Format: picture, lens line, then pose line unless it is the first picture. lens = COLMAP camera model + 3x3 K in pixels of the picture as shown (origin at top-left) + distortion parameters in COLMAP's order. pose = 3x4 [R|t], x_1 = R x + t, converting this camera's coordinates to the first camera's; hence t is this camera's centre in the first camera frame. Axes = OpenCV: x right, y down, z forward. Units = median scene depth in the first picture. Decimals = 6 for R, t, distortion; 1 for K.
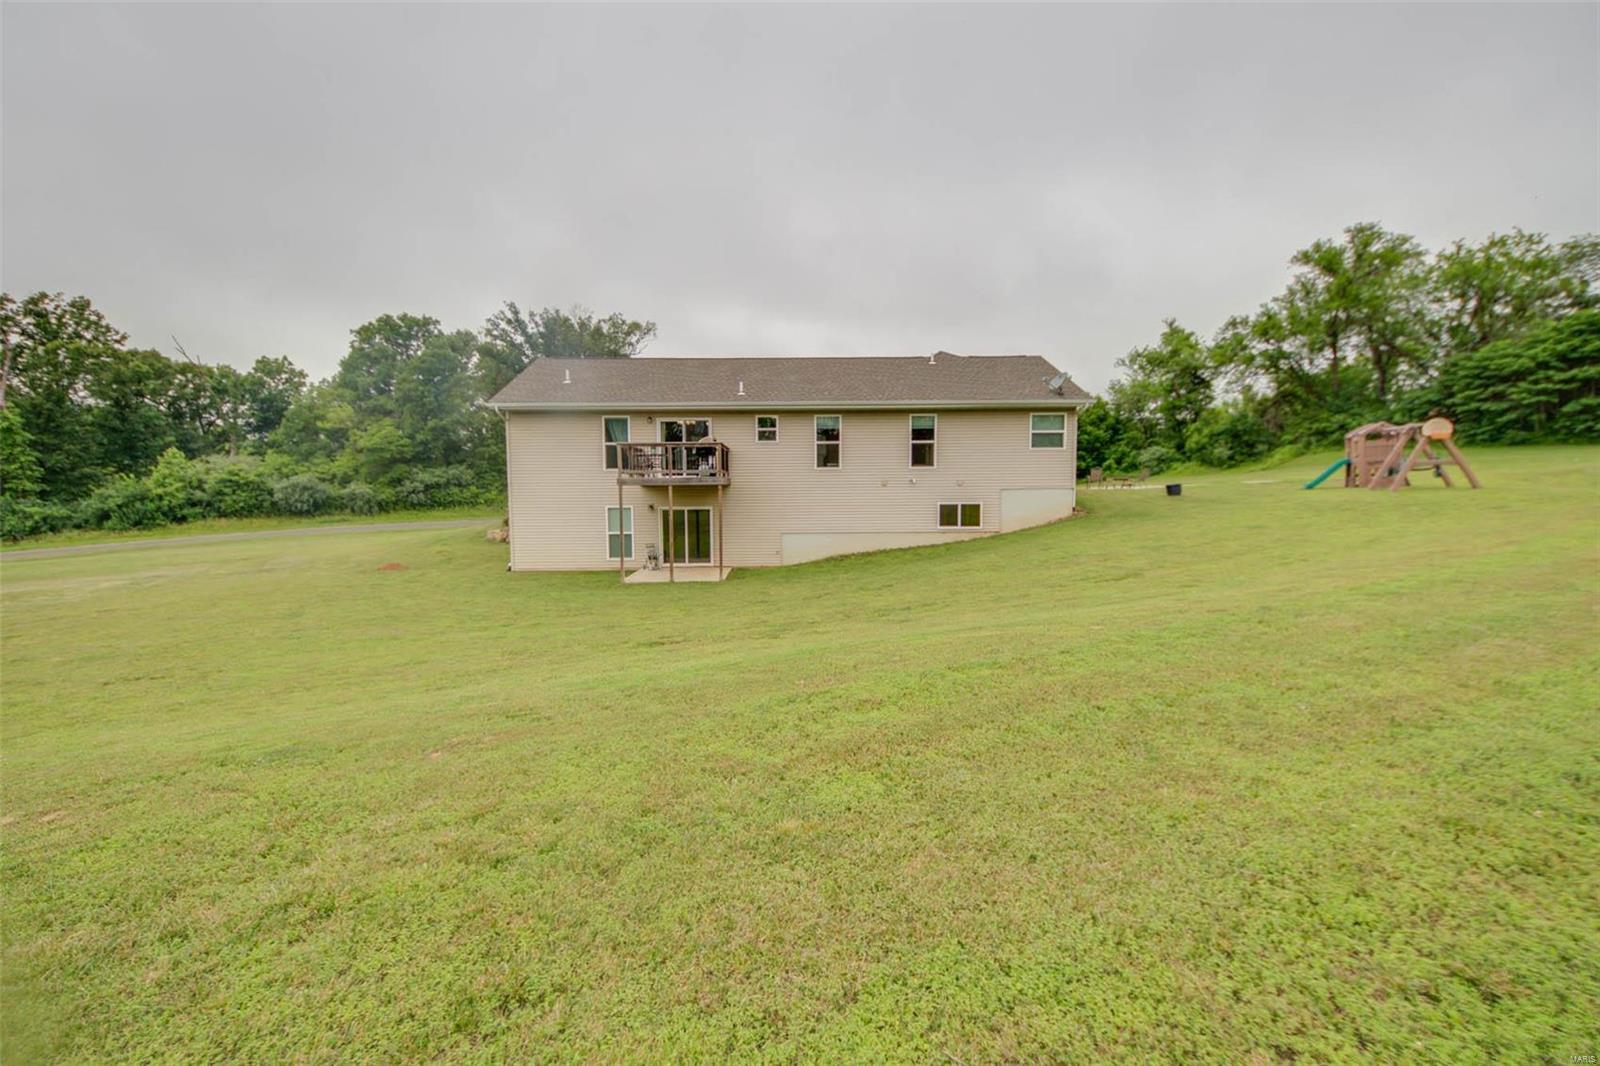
lens RADIAL K [[618.1, 0, 813.7], [0, 618.1, 521.3], [0, 0, 1]] dist [-0.000333, -0.003028]
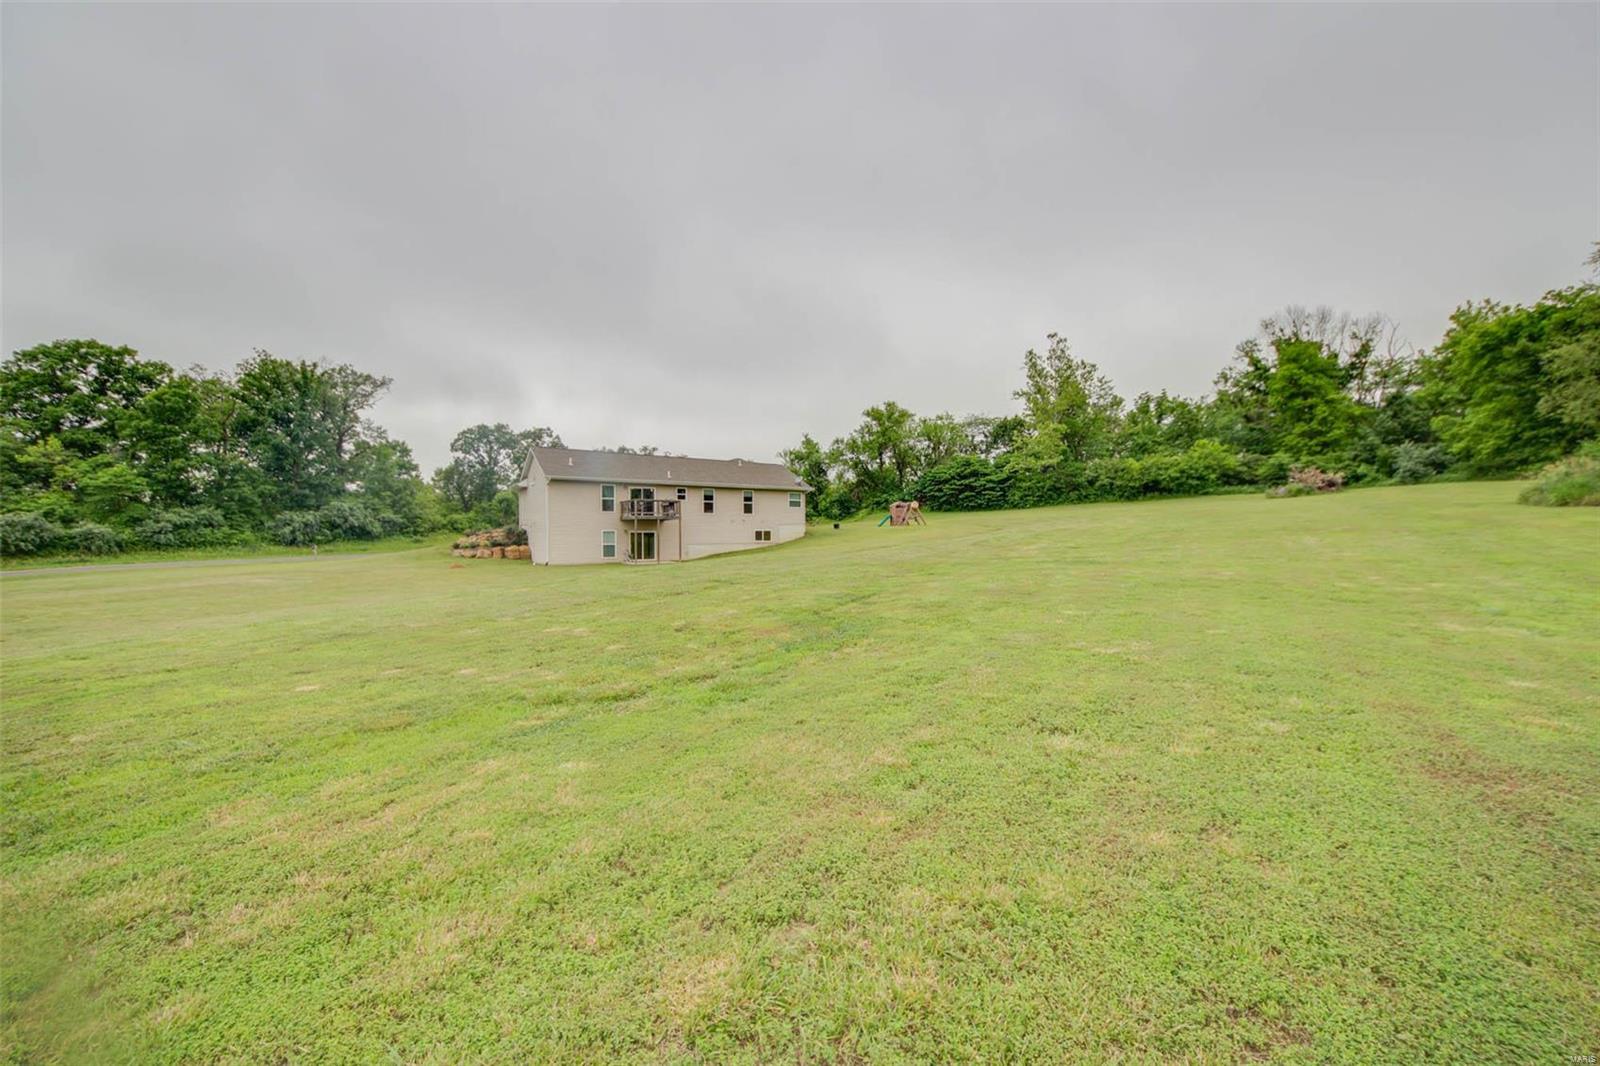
lens RADIAL K [[661.9, 0, 786.8], [0, 661.9, 535.5], [0, 0, 1]] dist [-0.009518, -0.002130]
pose [[0.841946, 0.006259, 0.539525, -0.562475], [0.031448, 0.997664, -0.060650, 0.078765], [-0.538644, 0.068031, 0.839782, -0.610457]]
